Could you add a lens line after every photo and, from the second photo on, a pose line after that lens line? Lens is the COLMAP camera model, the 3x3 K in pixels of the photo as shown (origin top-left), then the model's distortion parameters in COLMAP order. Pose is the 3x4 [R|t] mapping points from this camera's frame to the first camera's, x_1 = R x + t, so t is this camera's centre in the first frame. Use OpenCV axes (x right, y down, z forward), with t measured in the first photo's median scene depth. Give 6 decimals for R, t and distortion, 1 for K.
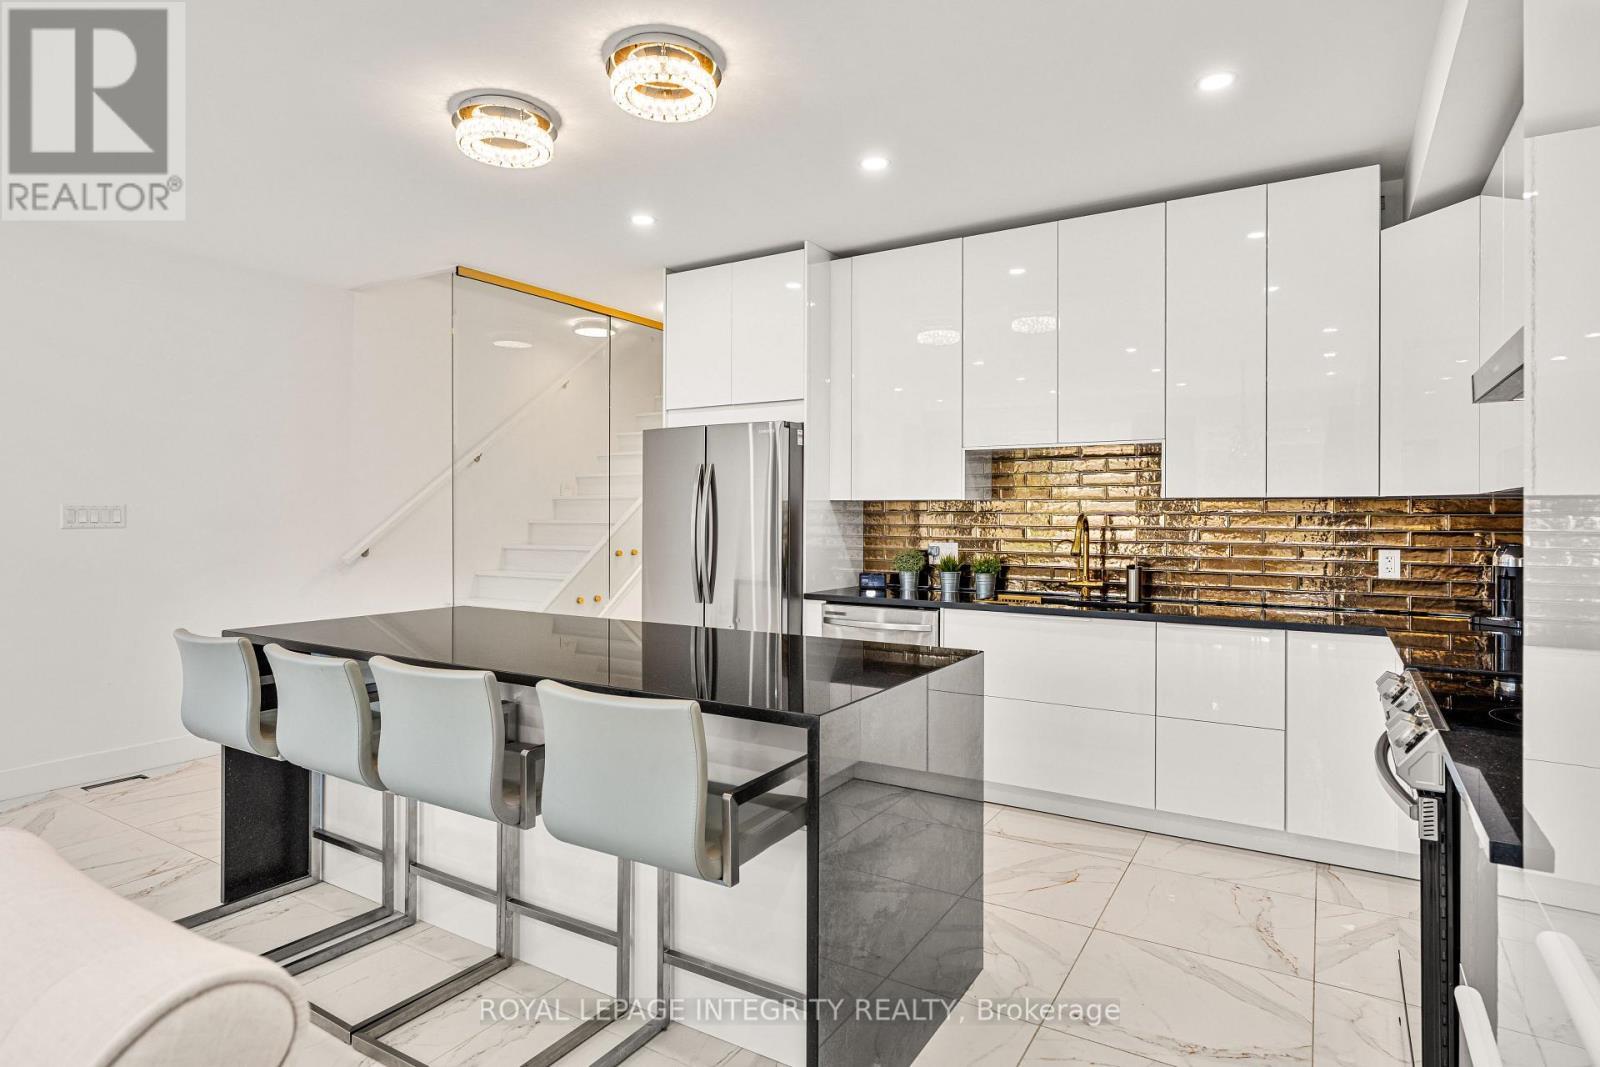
lens RADIAL K [[863.7, 0, 804.1], [0, 863.7, 514.1], [0, 0, 1]] dist [0.008121, -0.001384]
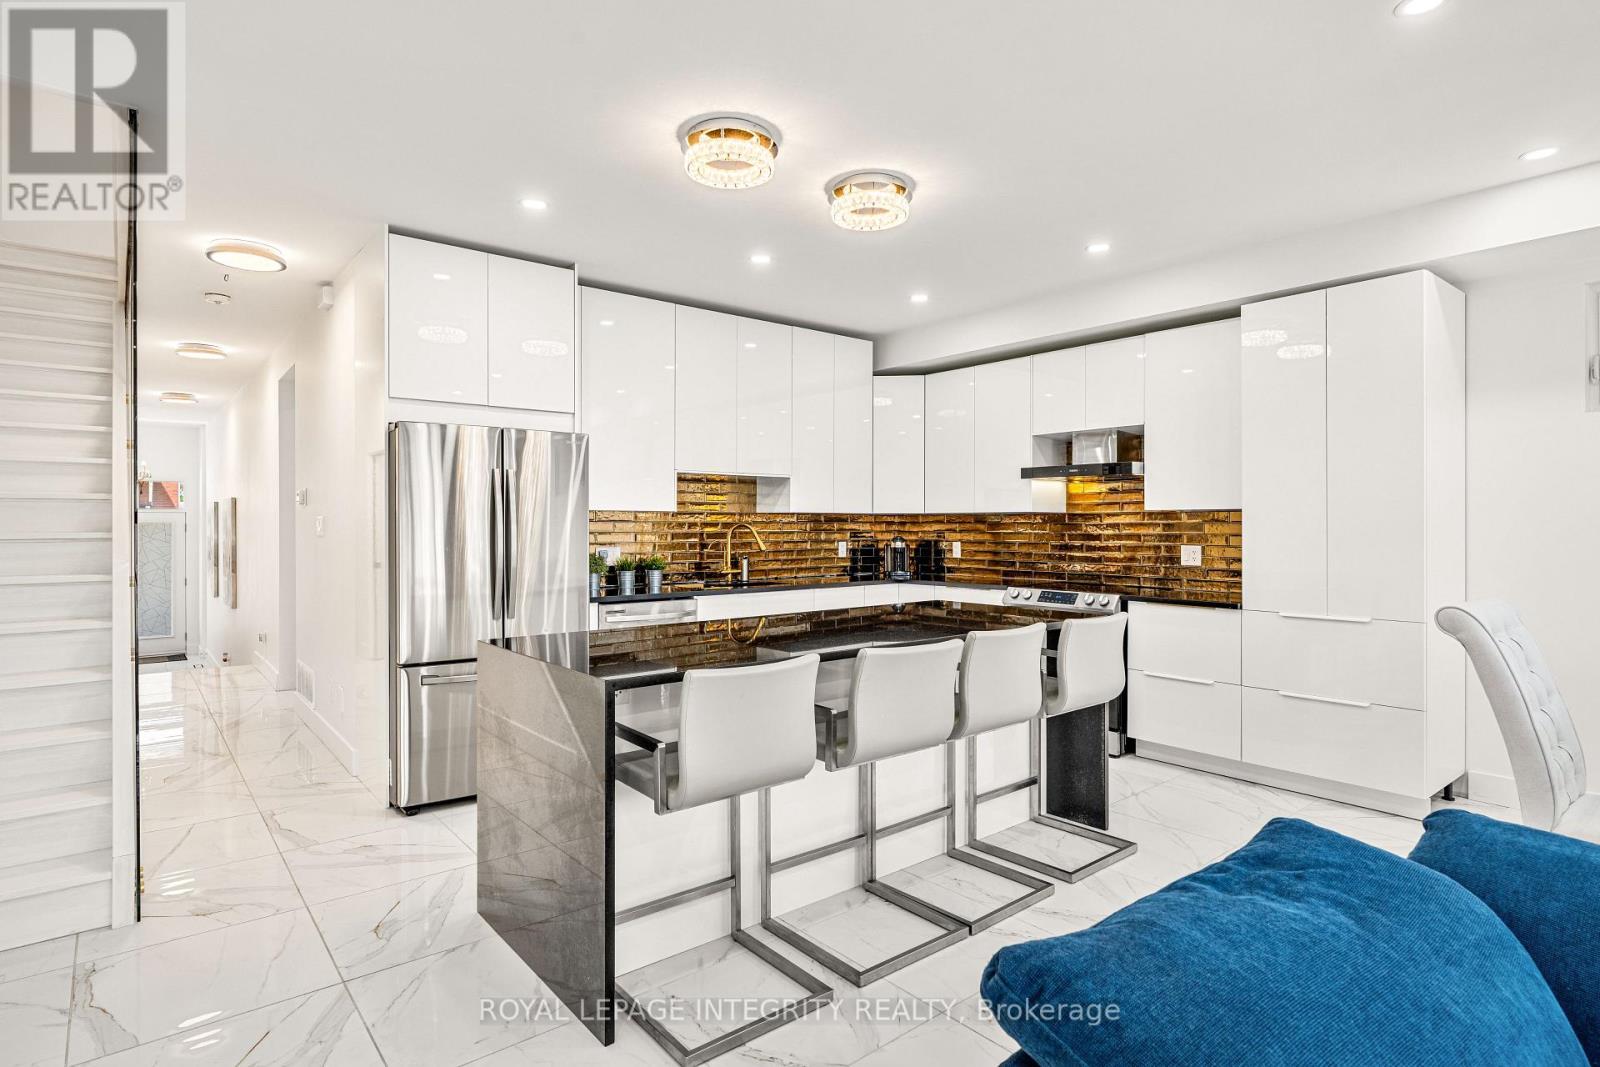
lens RADIAL K [[838.8, 0, 808.5], [0, 838.8, 523.7], [0, 0, 1]] dist [-0.010220, 0.002186]
pose [[0.317577, -0.003954, 0.948224, -0.889615], [-0.001781, 0.999987, 0.004766, -0.005027], [-0.948231, -0.003203, 0.317566, 0.414133]]
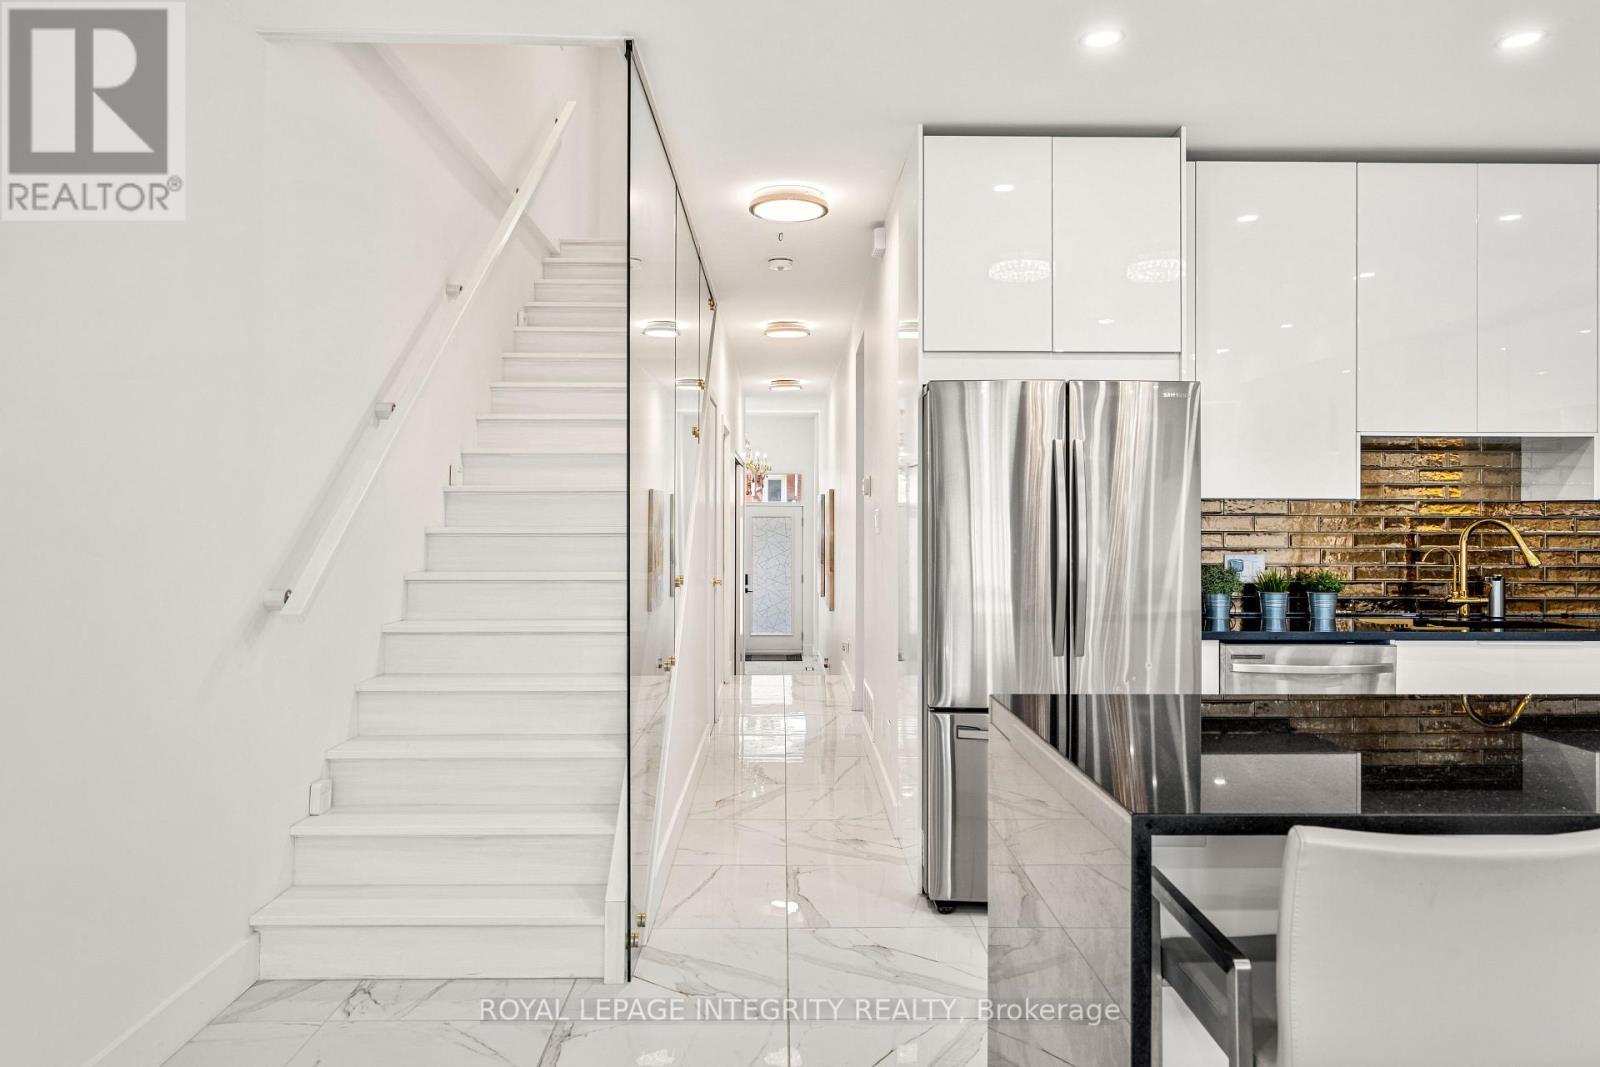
lens RADIAL K [[1053.1, 0, 794.2], [0, 1053.1, 508.6], [0, 0, 1]] dist [0.005028, -0.002562]
pose [[0.843032, 0.003033, 0.537854, -0.731082], [-0.000909, 0.999991, -0.004215, -0.003800], [-0.537862, 0.003064, 0.843027, 0.459539]]
